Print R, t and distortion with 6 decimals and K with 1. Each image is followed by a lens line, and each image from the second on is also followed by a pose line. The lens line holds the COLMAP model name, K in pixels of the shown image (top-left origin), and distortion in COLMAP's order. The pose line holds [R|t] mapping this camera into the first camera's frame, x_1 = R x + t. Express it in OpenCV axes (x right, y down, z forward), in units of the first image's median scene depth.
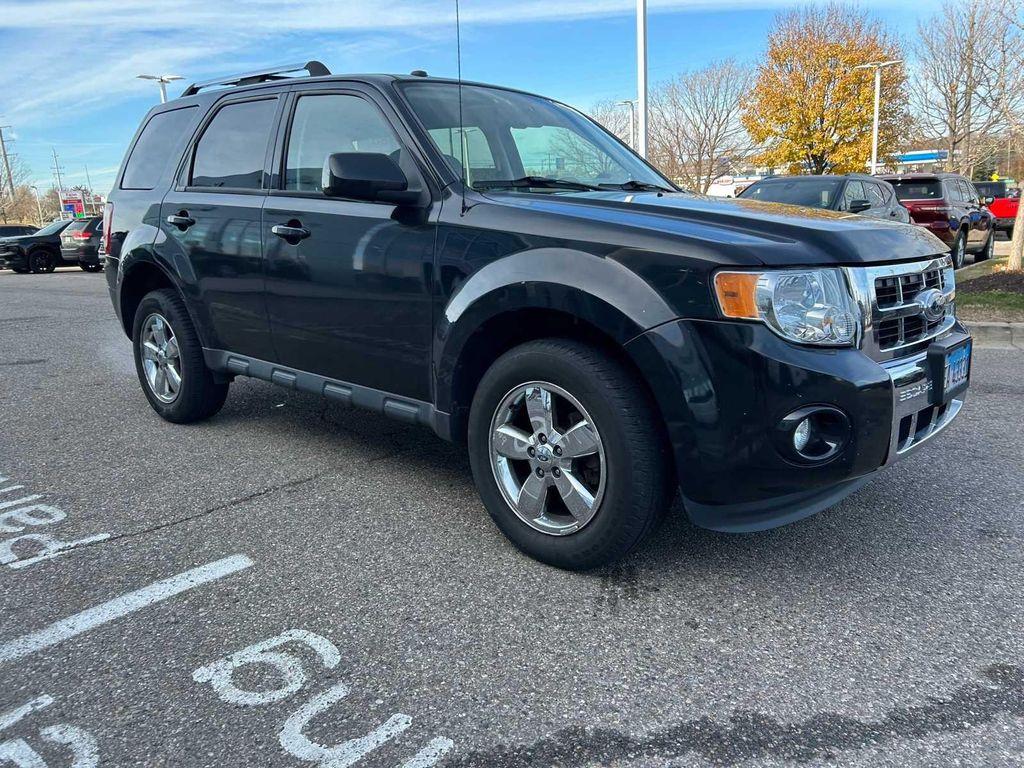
lens RADIAL K [[768.9, 0, 521.7], [0, 768.9, 374.4], [0, 0, 1]] dist [0.051597, -0.051897]
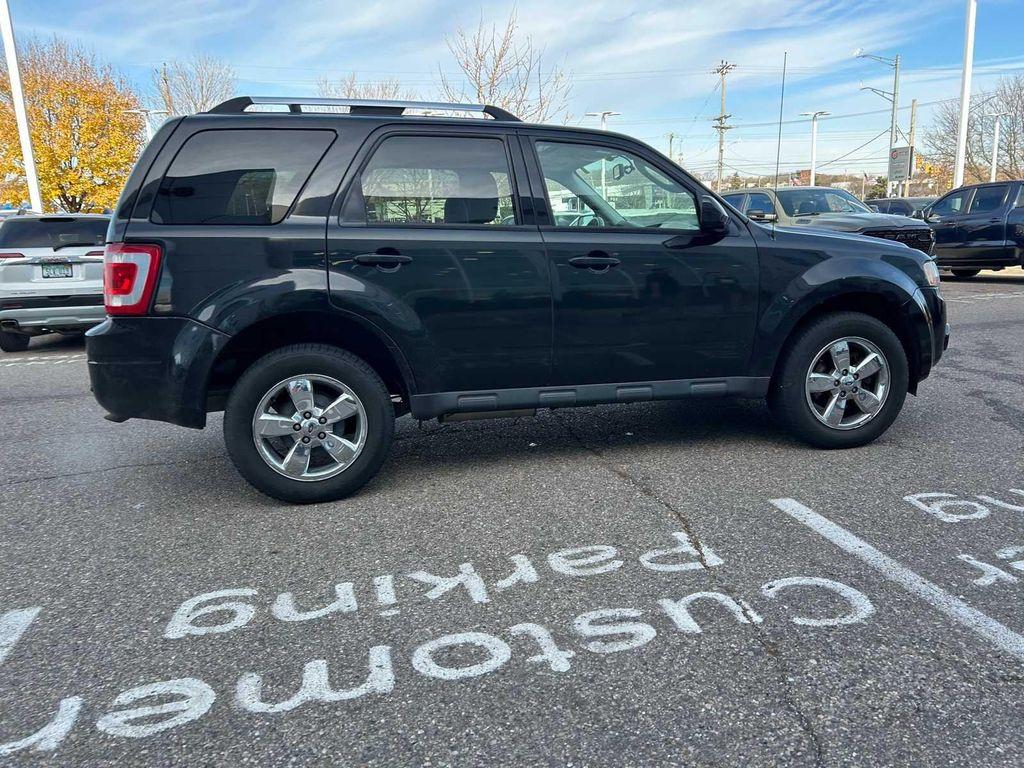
lens RADIAL K [[768.9, 0, 521.7], [0, 768.9, 382.1], [0, 0, 1]] dist [0.051597, -0.051897]
pose [[0.573369, -0.158245, 0.803870, -1.471098], [0.193936, 0.979500, 0.054492, -0.103383], [-0.796013, 0.124655, 0.592304, 0.488316]]
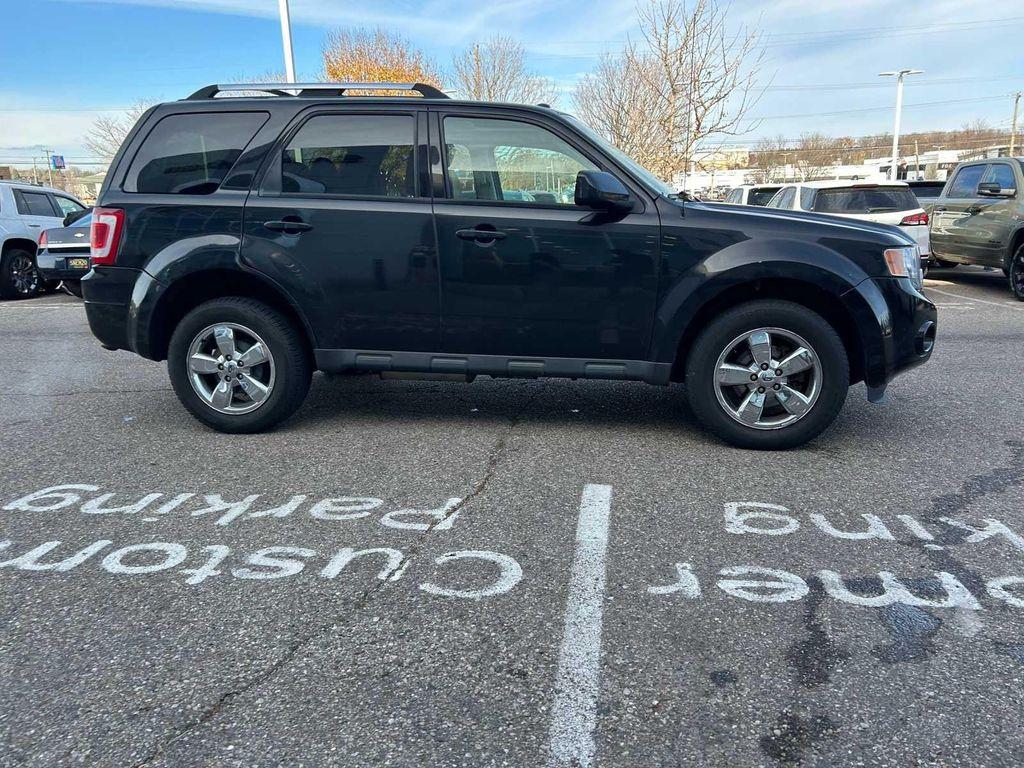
lens RADIAL K [[768.9, 0, 521.7], [0, 768.9, 381.5], [0, 0, 1]] dist [0.051597, -0.051897]
pose [[0.834773, -0.113626, 0.538742, -1.018013], [0.115401, 0.992848, 0.030590, 0.010995], [-0.538365, 0.036635, 0.841915, -0.013003]]
